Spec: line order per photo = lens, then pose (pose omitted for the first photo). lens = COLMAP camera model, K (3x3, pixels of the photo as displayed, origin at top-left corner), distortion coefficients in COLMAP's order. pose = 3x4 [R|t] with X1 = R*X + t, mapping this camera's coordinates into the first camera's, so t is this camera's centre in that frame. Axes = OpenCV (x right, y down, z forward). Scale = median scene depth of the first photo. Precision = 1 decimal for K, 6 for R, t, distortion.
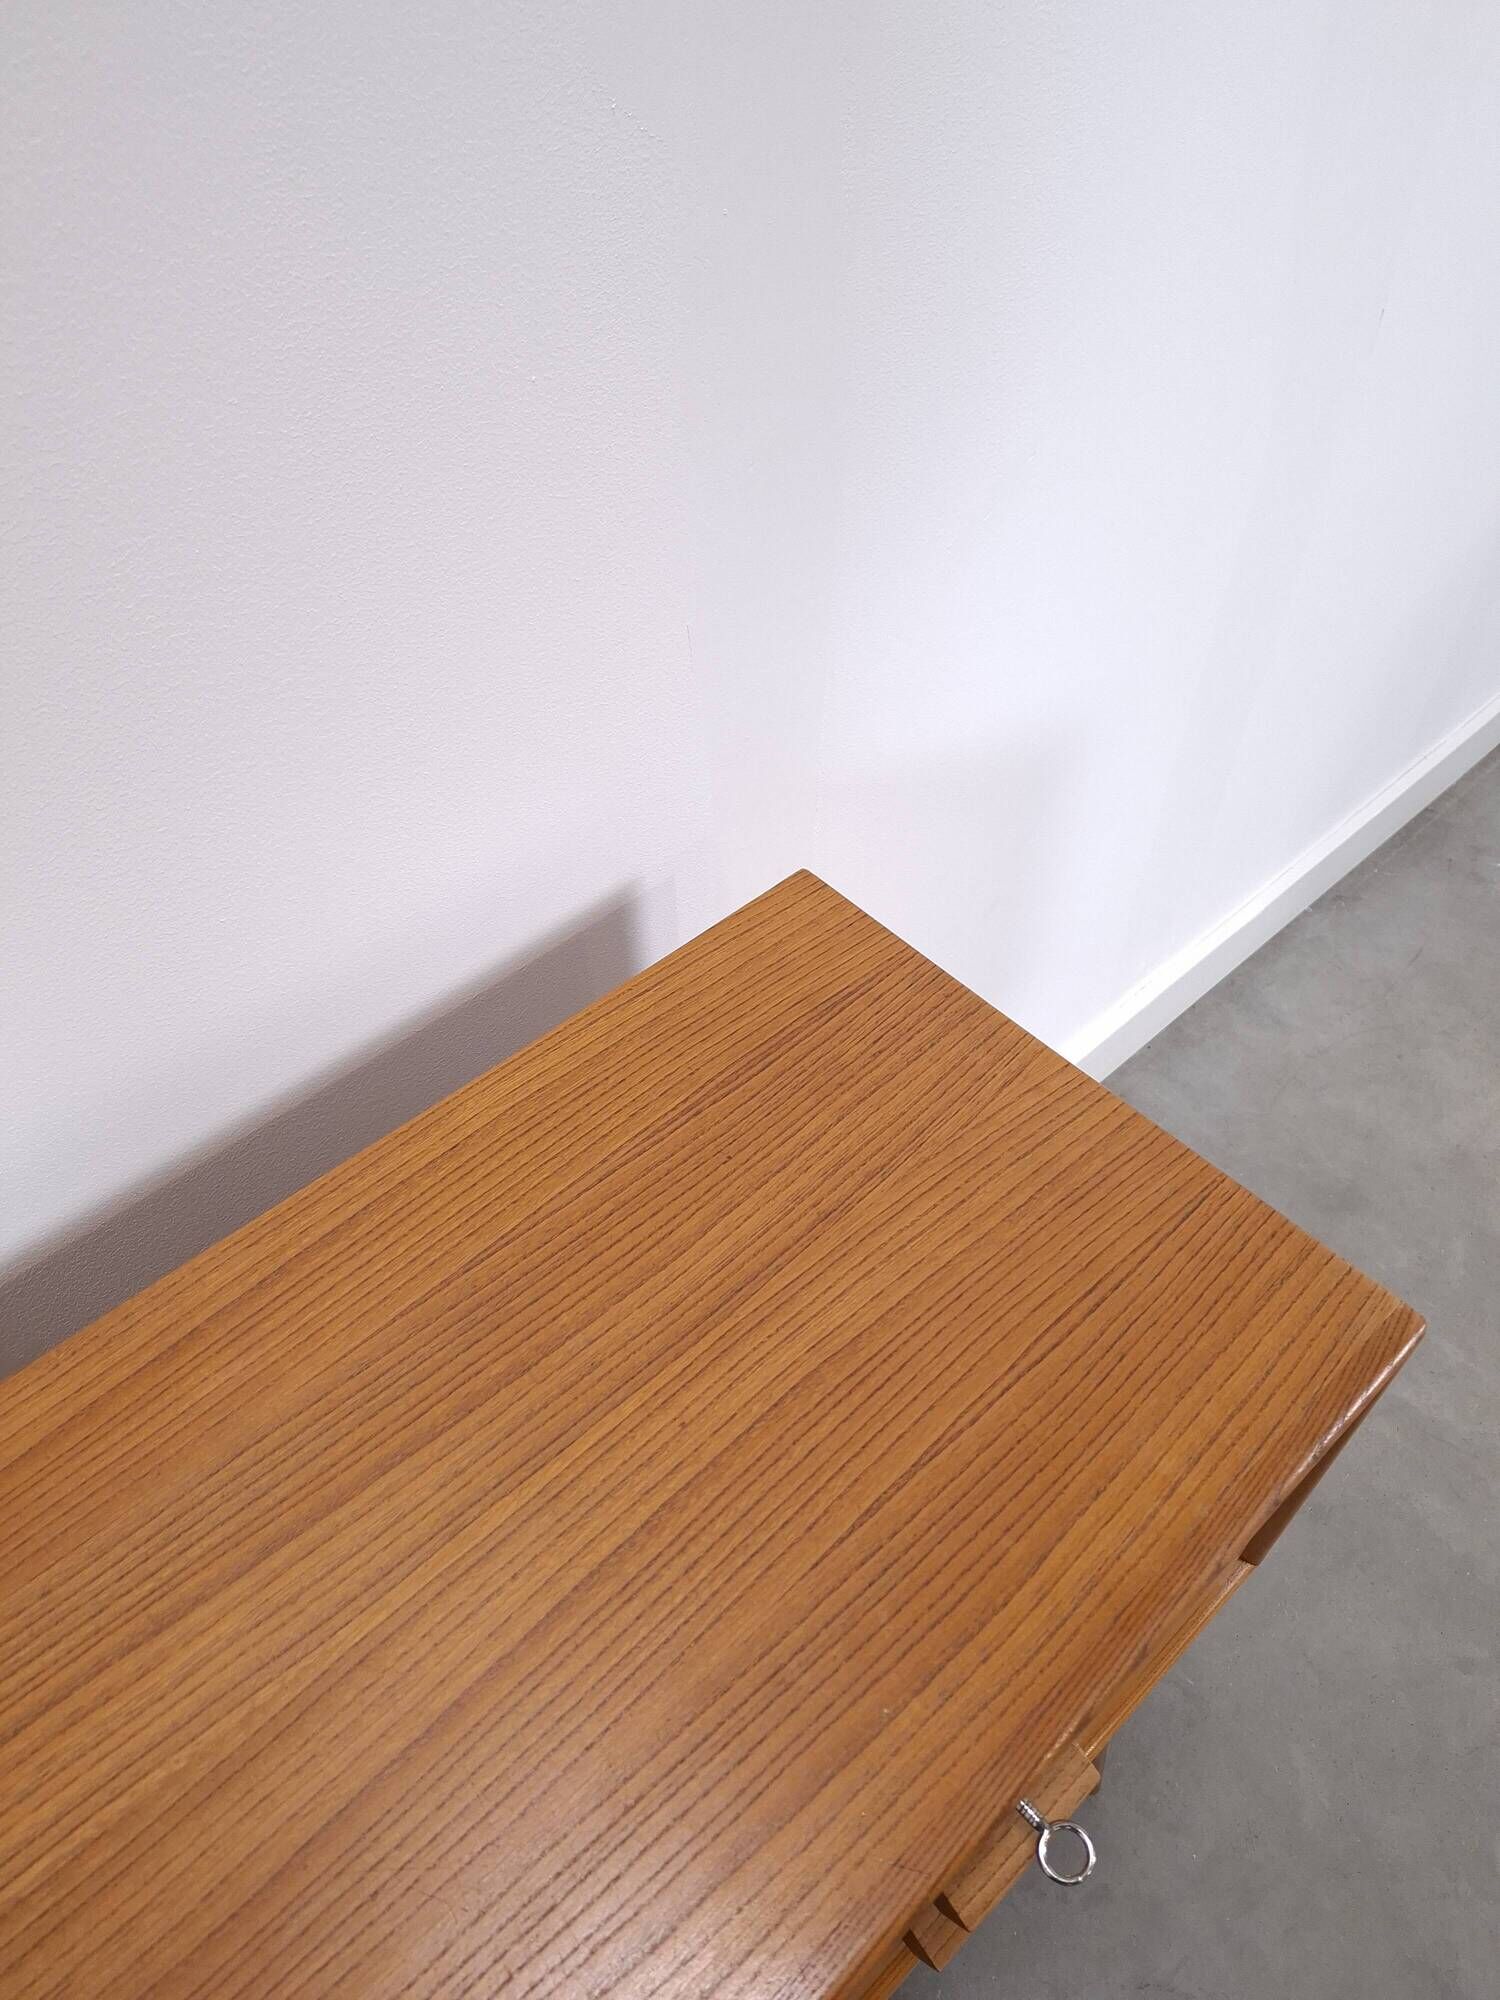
lens RADIAL K [[1415.6, 0, 763.0], [0, 1415.6, 1012.5], [0, 0, 1]] dist [0.036559, -0.030713]
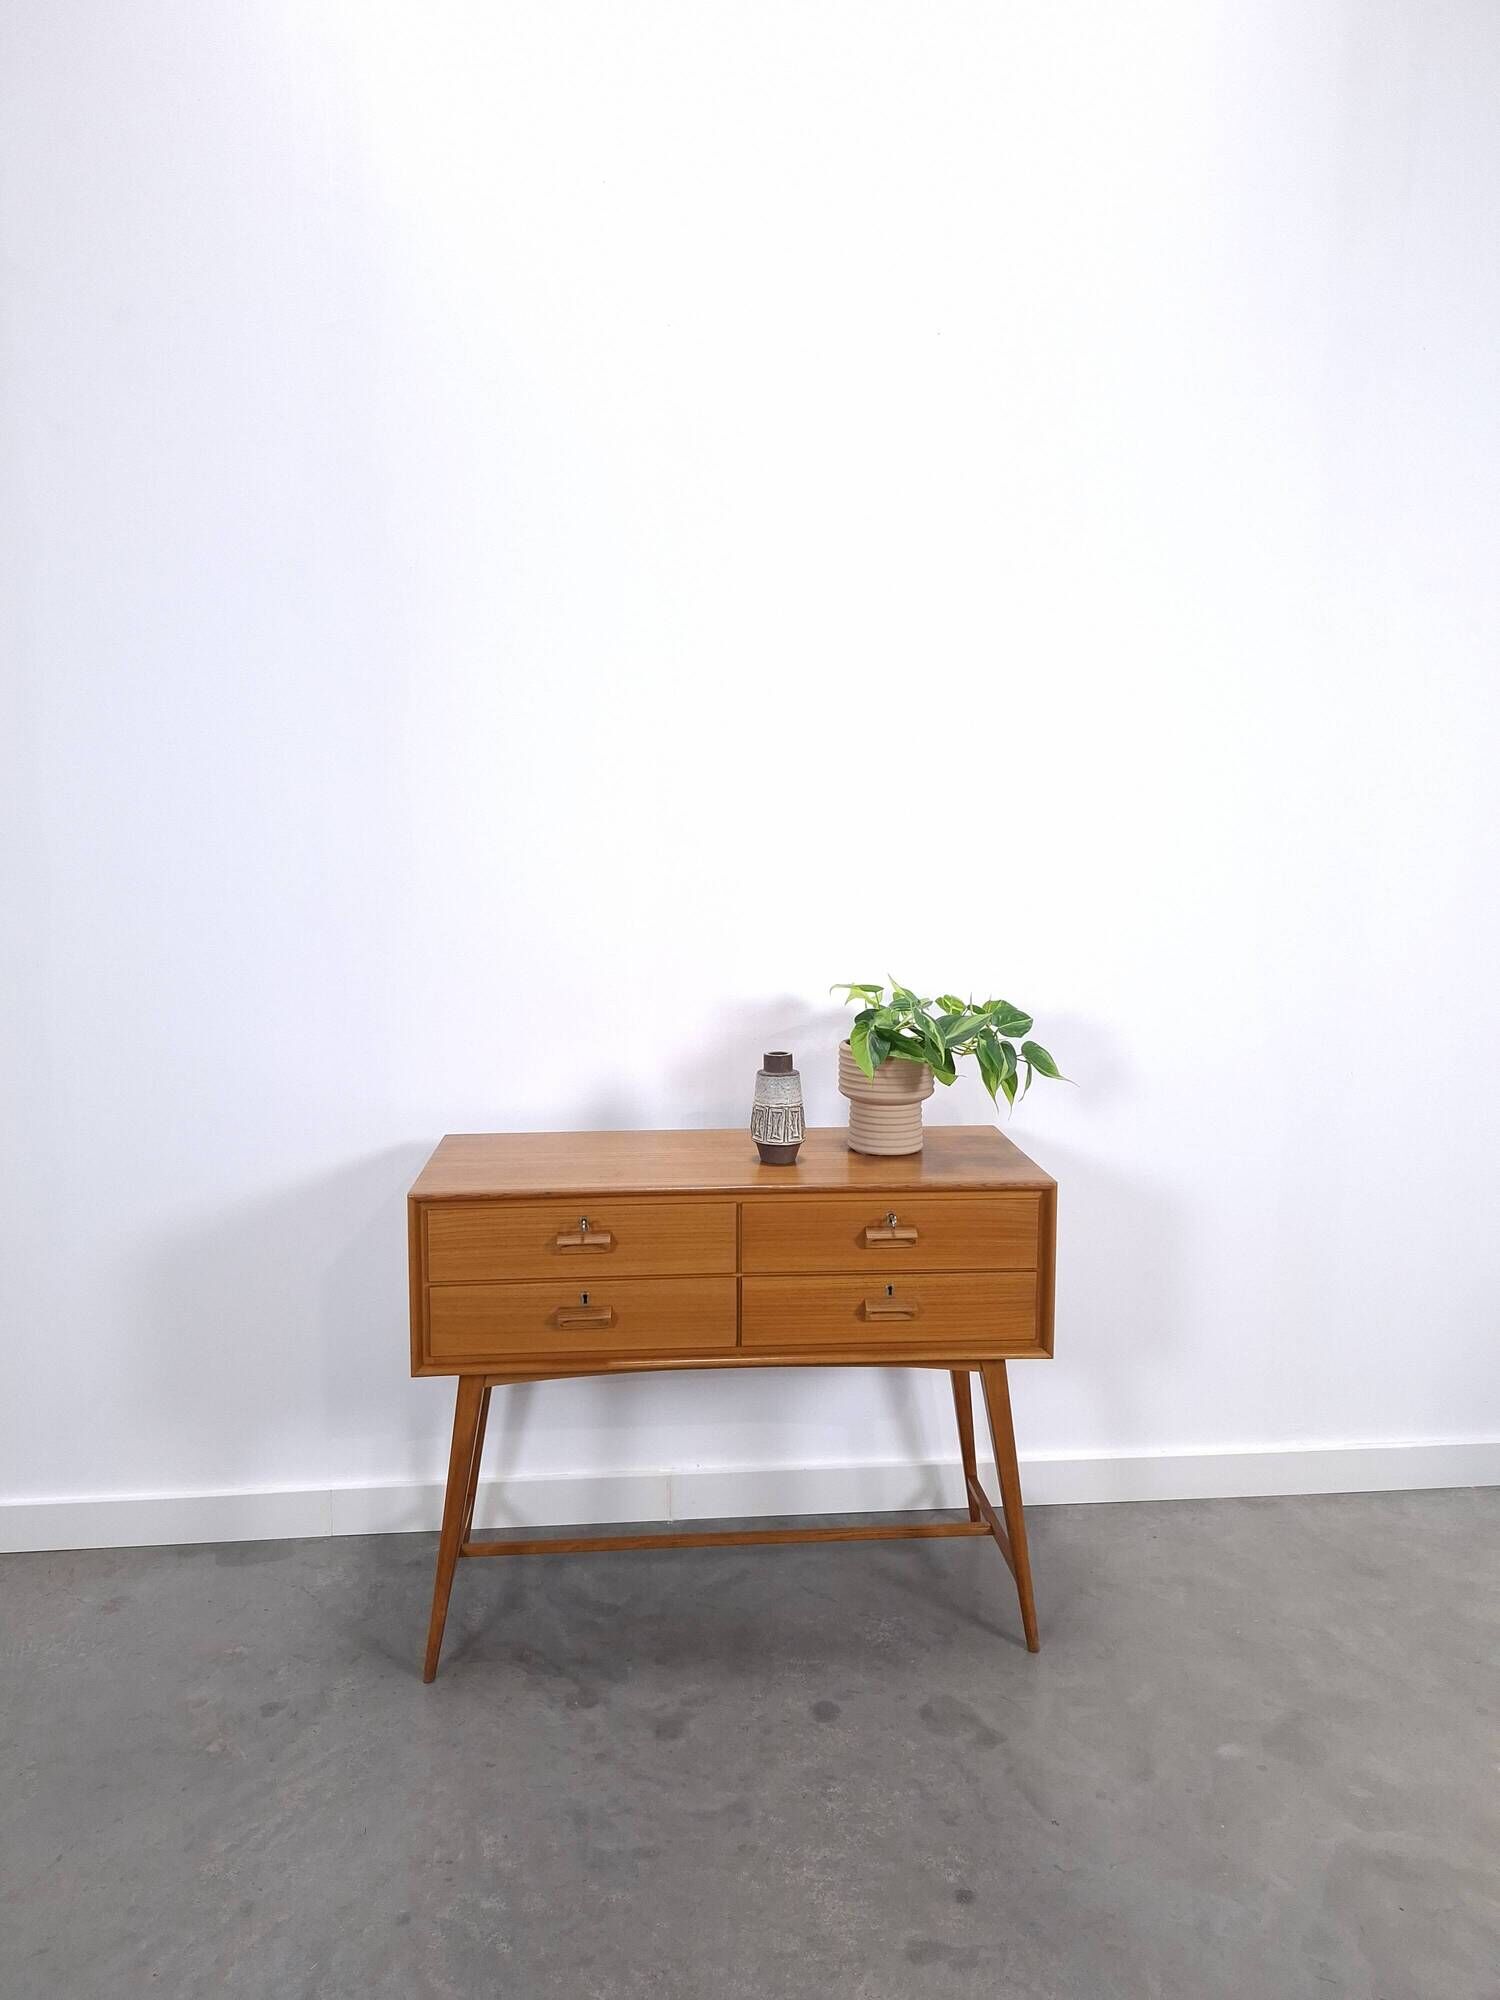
lens RADIAL K [[1415.6, 0, 757.3], [0, 1415.6, 953.1], [0, 0, 1]] dist [0.036559, -0.030713]
pose [[0.789804, 0.073597, -0.608928, 1.868042], [-0.469157, 0.711986, -0.522463, 1.895270], [0.395096, 0.698326, 0.596858, -1.711533]]
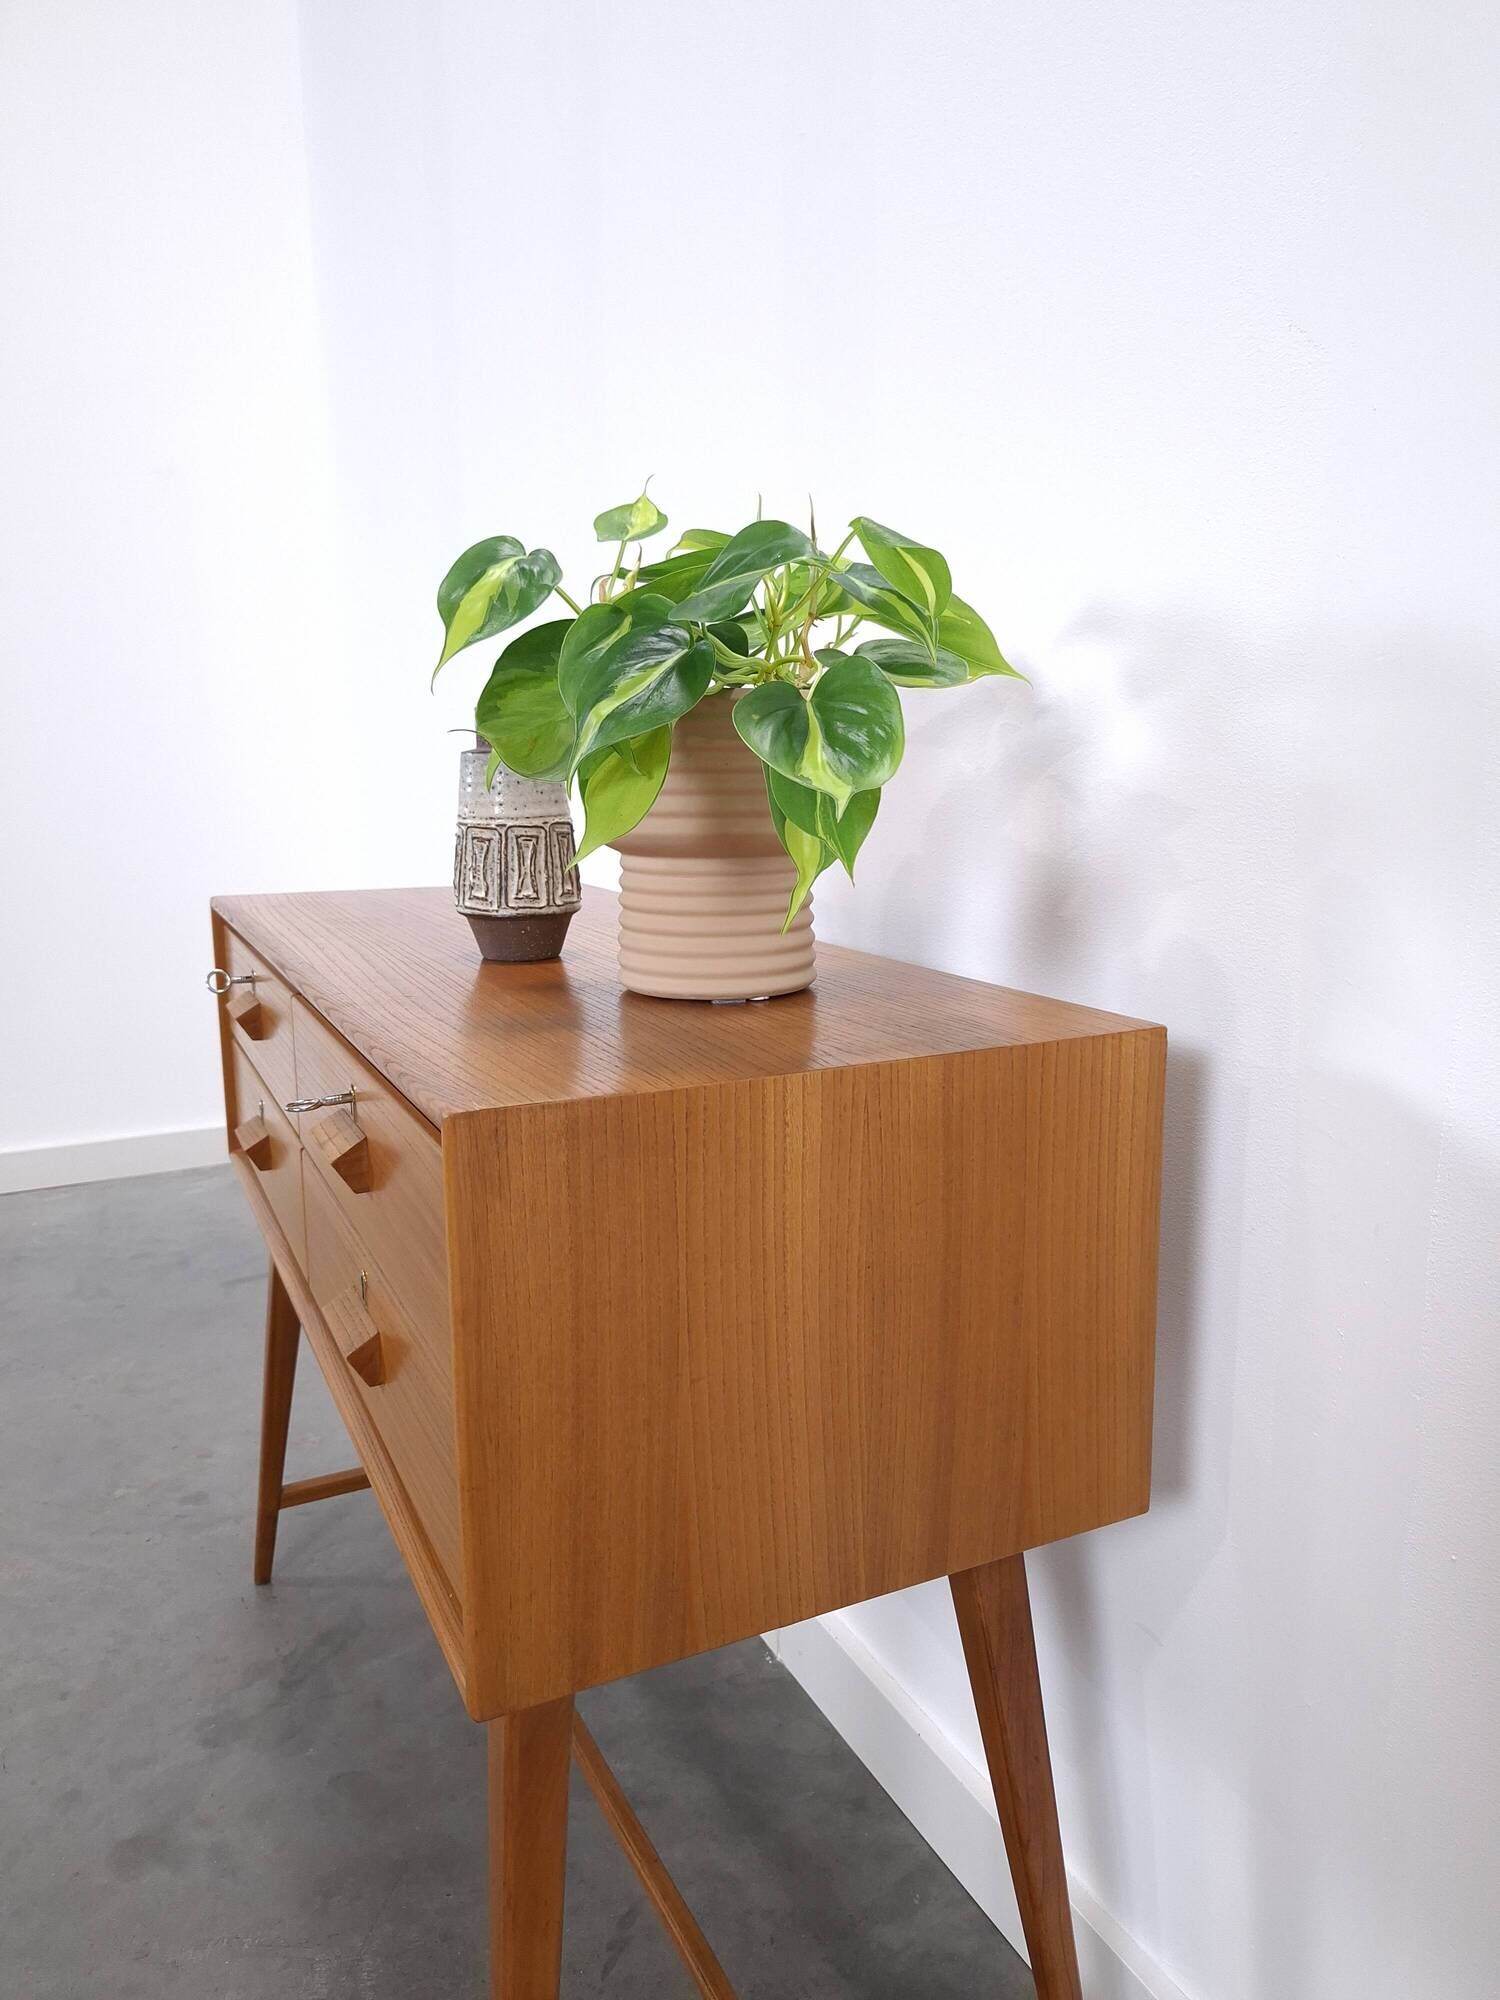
lens RADIAL K [[1417.0, 0, 746.8], [0, 1417.0, 982.8], [0, 0, 1]] dist [0.018701, -0.019719]
pose [[-0.287609, 0.167597, -0.942970, 1.218117], [-0.716522, 0.615658, 0.327965, -0.277968], [0.635513, 0.769985, -0.056982, 1.043659]]
